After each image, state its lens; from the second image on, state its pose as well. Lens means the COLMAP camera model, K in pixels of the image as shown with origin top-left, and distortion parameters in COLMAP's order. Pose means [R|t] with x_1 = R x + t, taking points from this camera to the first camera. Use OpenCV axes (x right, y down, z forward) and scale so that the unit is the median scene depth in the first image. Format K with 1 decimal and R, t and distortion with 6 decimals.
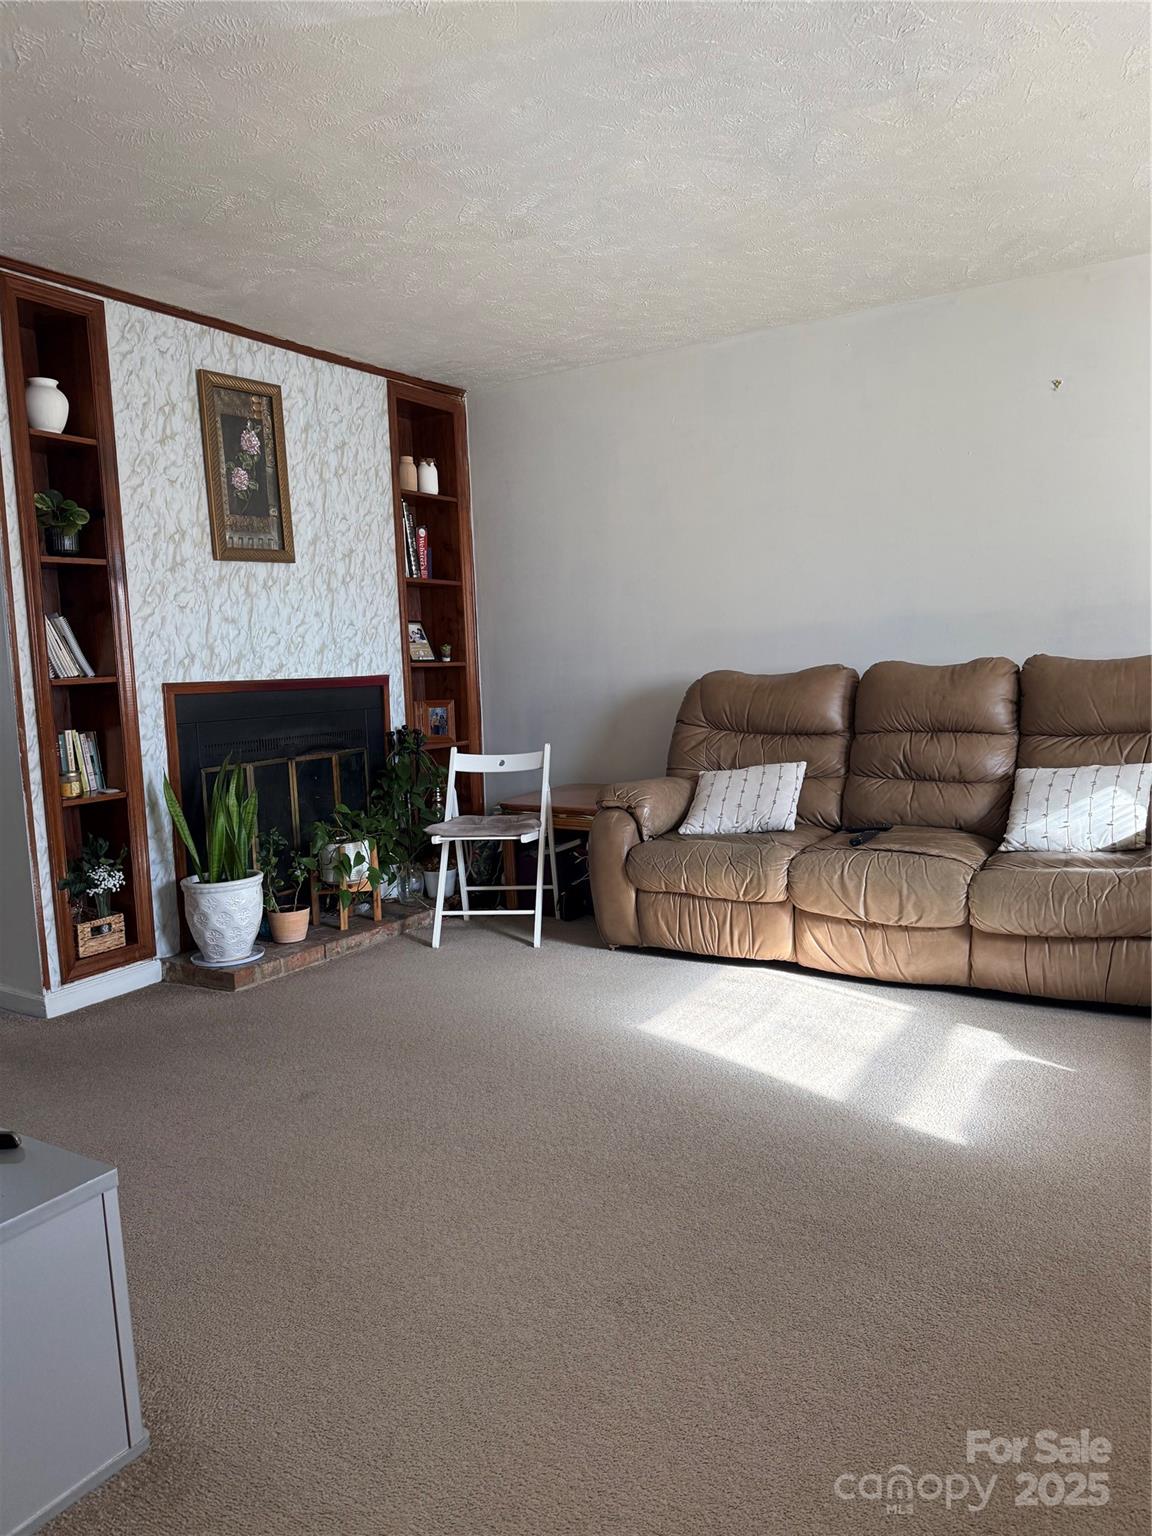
lens RADIAL K [[1119.9, 0, 576.0], [0, 1119.9, 768.0], [0, 0, 1]] dist [0.079869, -0.009780]
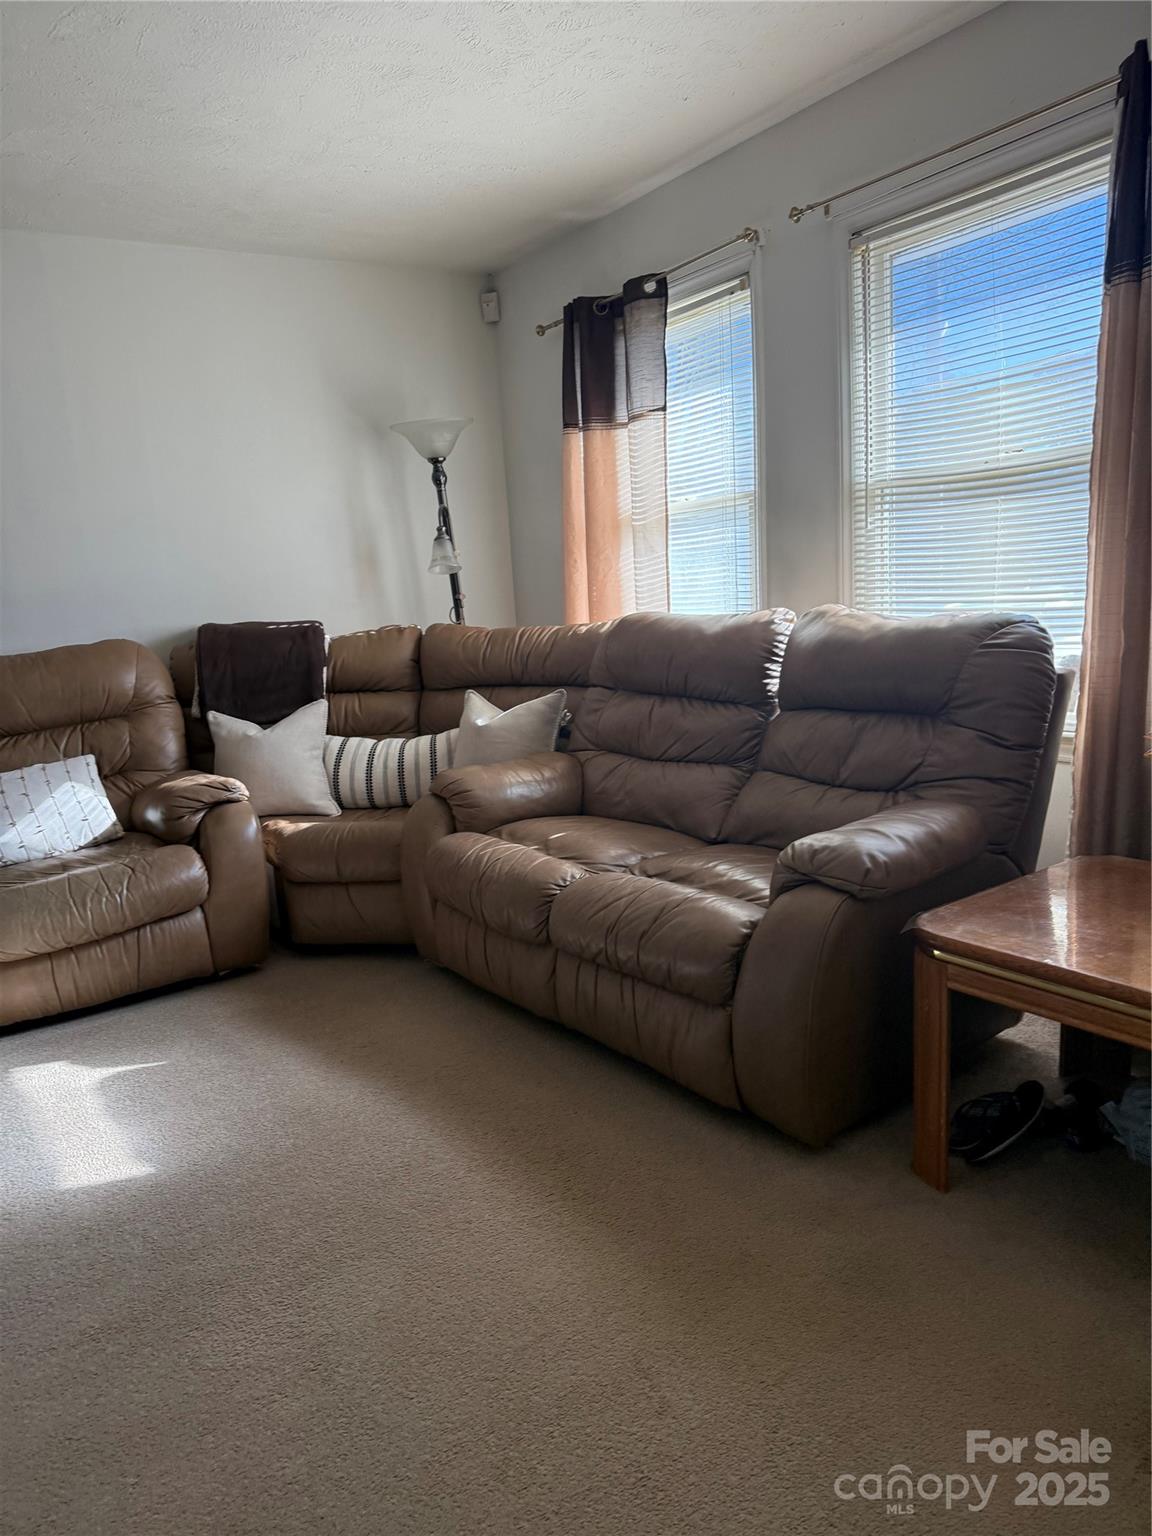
lens RADIAL K [[1119.9, 0, 576.0], [0, 1119.9, 768.0], [0, 0, 1]] dist [0.079869, -0.009780]
pose [[0.477216, -0.147464, 0.866325, -0.189875], [0.143124, 0.985700, 0.088944, -0.023355], [-0.867053, 0.081546, 0.491497, 0.152538]]
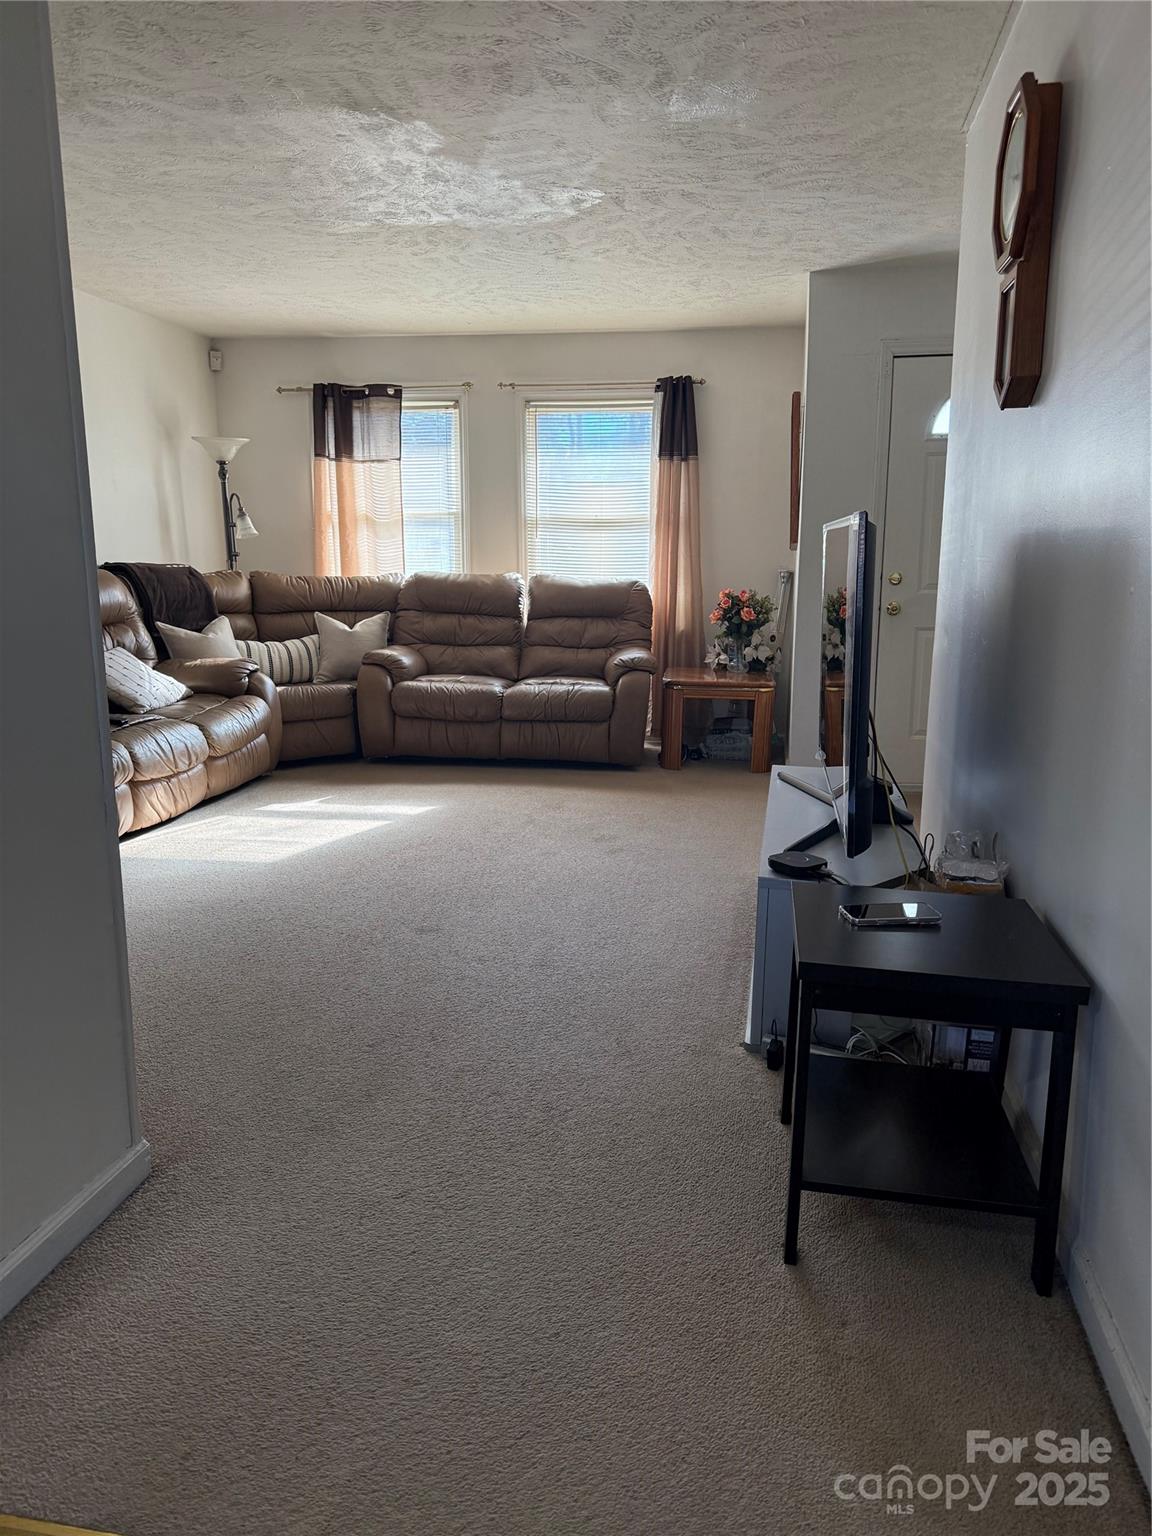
lens RADIAL K [[1119.9, 0, 576.0], [0, 1119.9, 768.0], [0, 0, 1]] dist [0.079869, -0.009780]
pose [[-0.314739, -0.159704, 0.935646, -1.264612], [0.101452, 0.974436, 0.200452, -0.100042], [-0.943741, 0.158014, -0.290491, 1.020111]]
